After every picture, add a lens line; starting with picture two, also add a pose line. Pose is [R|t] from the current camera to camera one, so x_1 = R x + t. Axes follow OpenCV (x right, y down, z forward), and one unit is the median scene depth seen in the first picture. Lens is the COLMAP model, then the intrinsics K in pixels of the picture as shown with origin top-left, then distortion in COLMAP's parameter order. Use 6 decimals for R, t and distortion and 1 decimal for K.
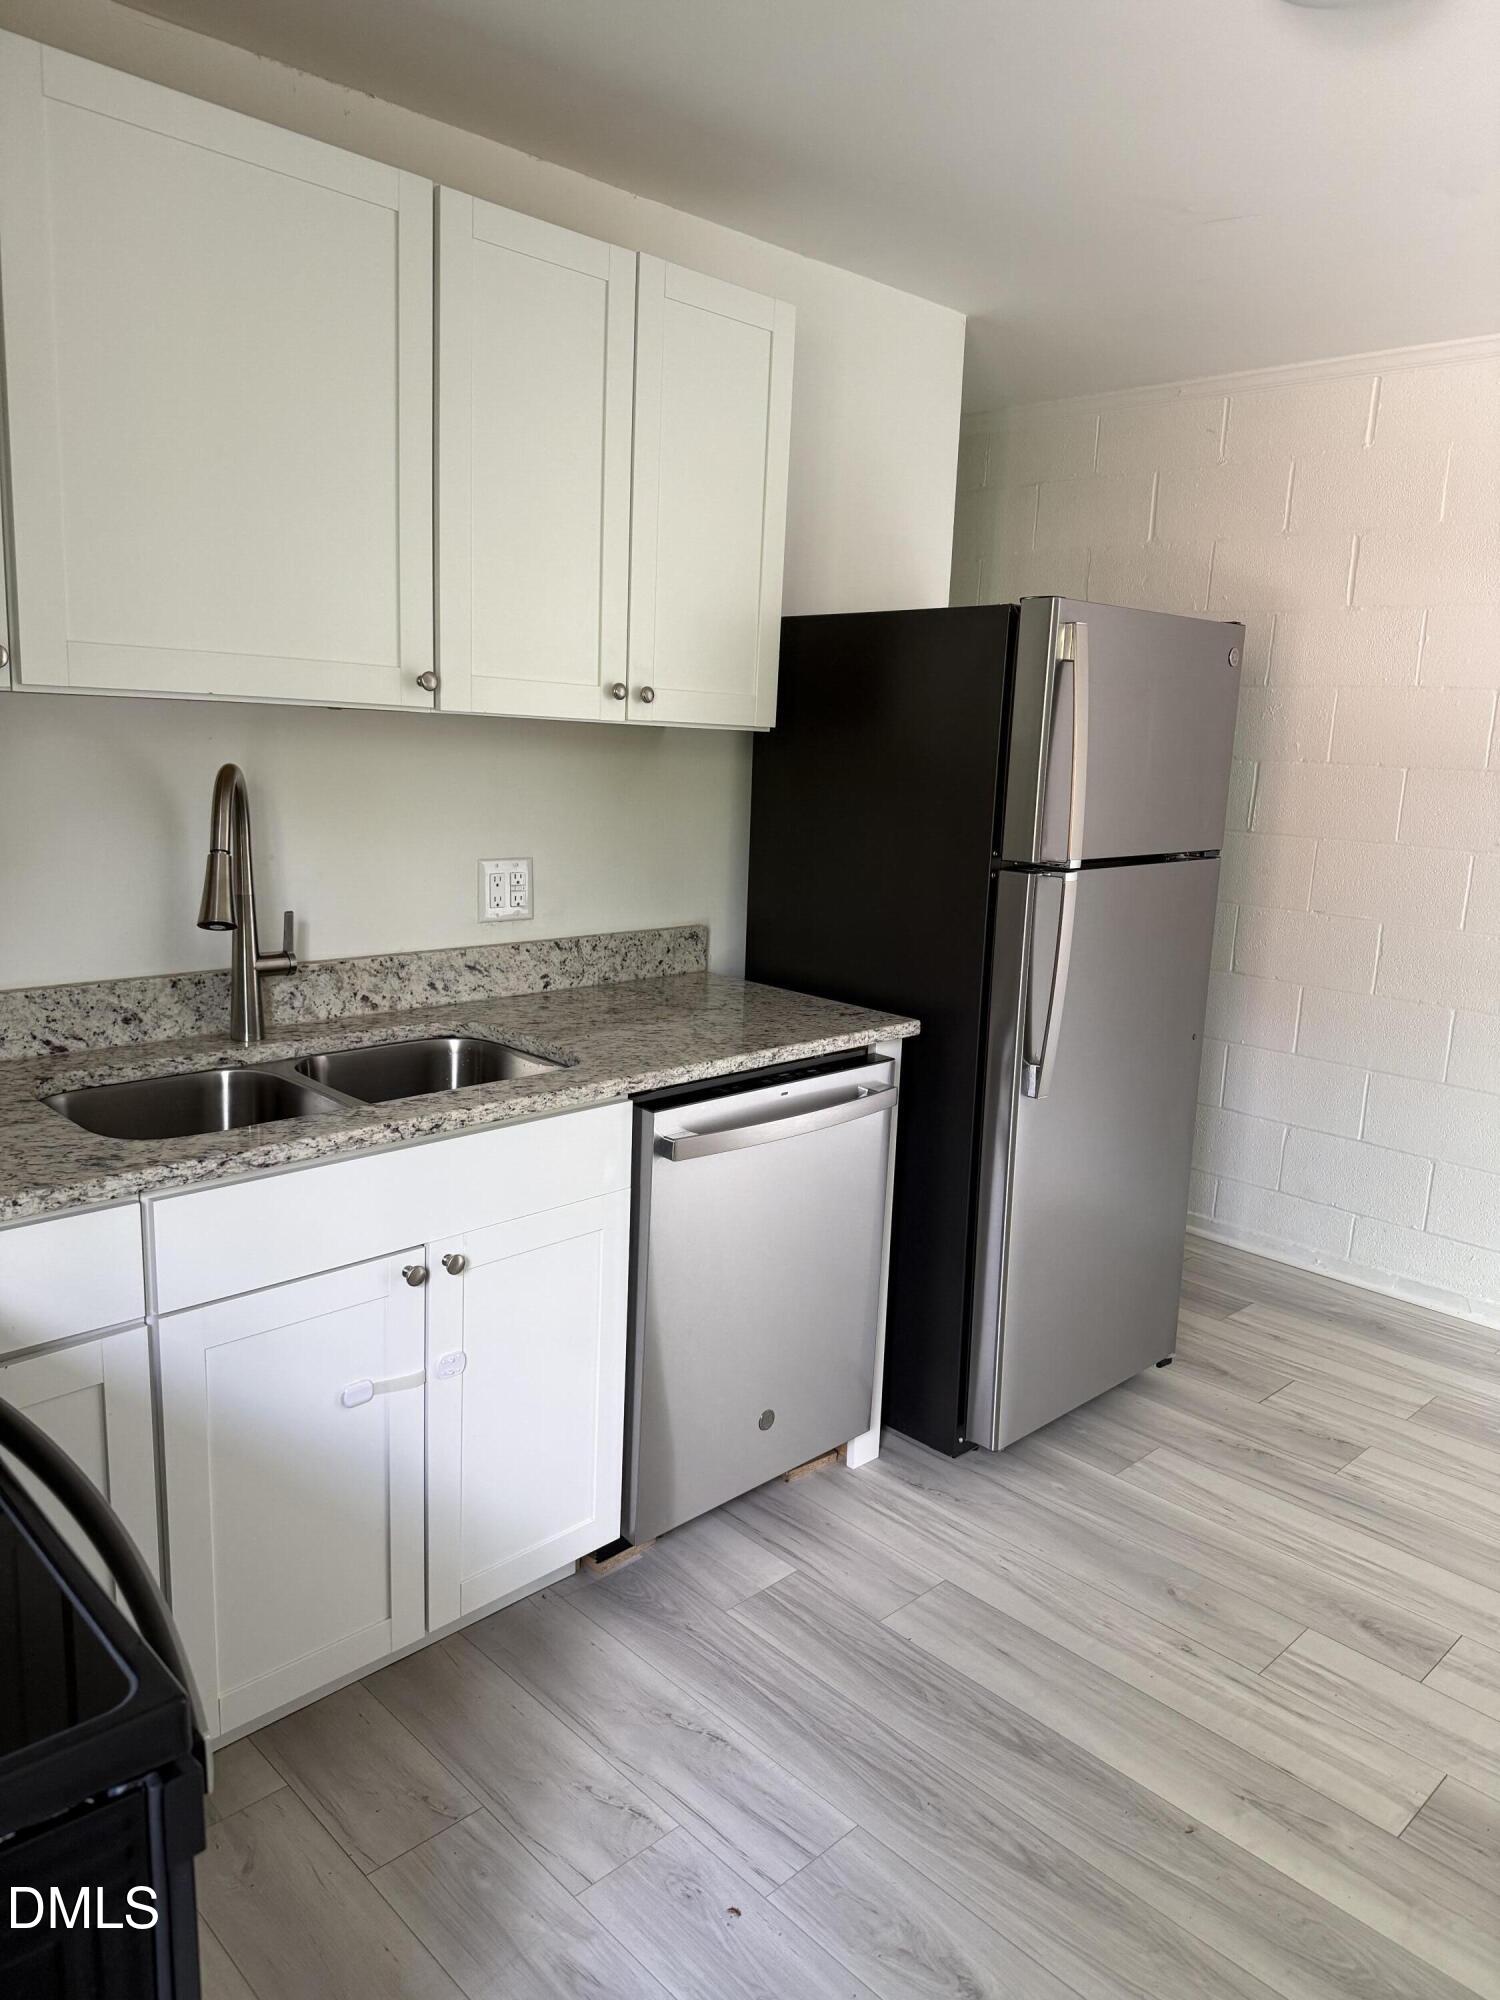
lens RADIAL K [[1438.6, 0, 752.0], [0, 1438.6, 983.6], [0, 0, 1]] dist [0.019766, -0.010126]
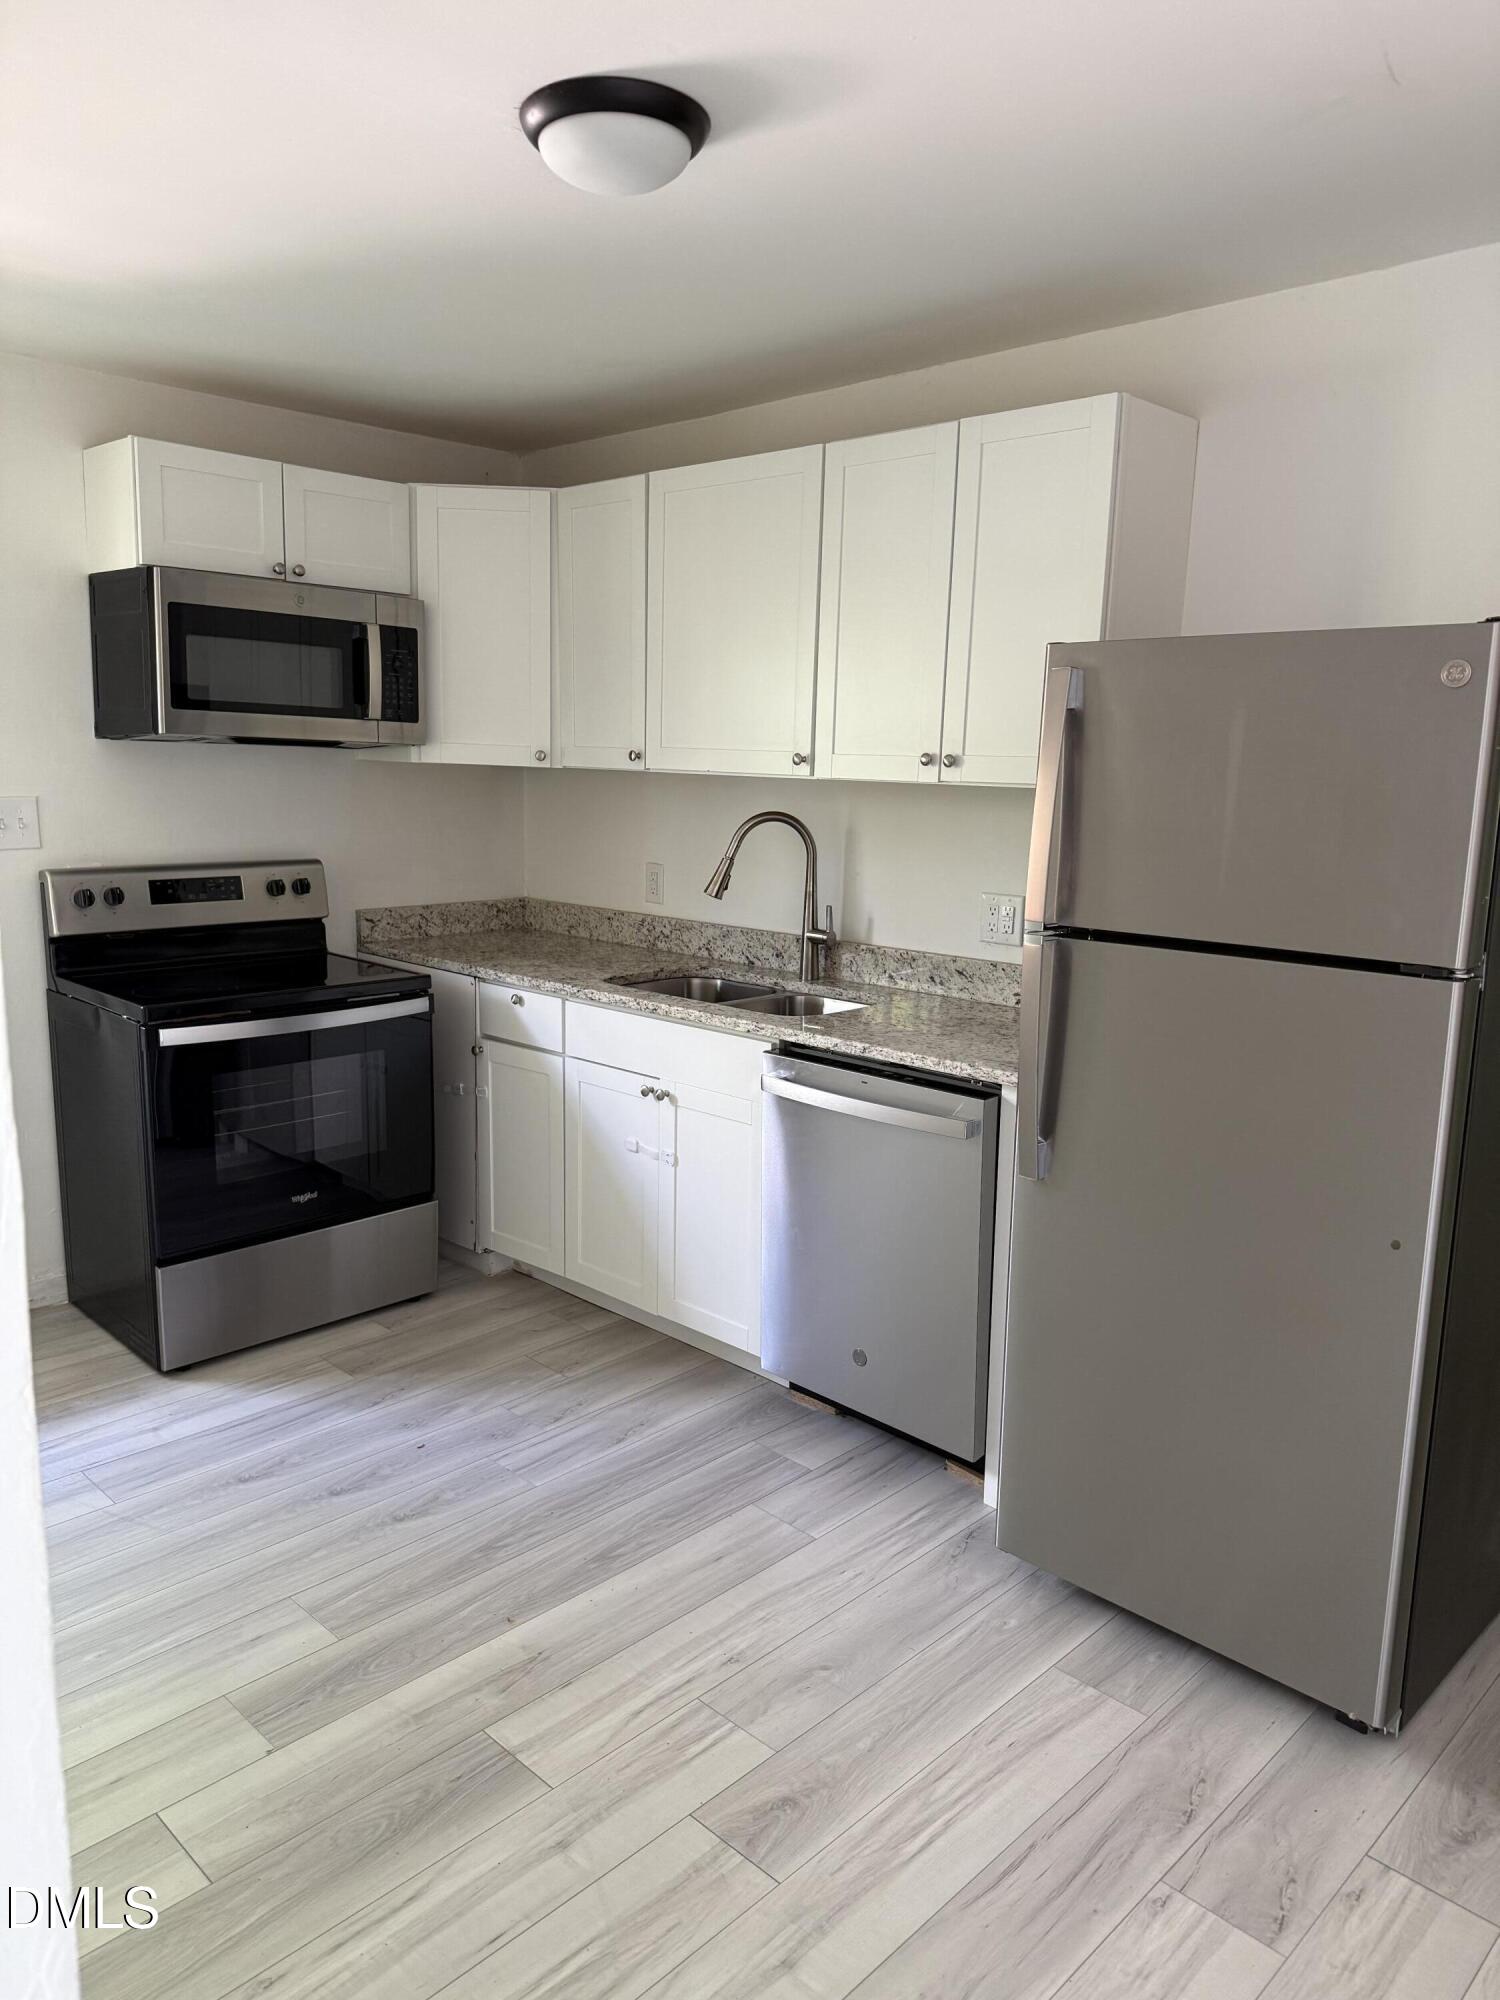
lens RADIAL K [[1438.6, 0, 765.9], [0, 1438.6, 990.1], [0, 0, 1]] dist [0.019766, -0.010126]
pose [[0.013068, 0.117861, -0.992944, 1.205285], [-0.199951, 0.973280, 0.112896, -0.117797], [0.979719, 0.197065, 0.036285, 0.851316]]
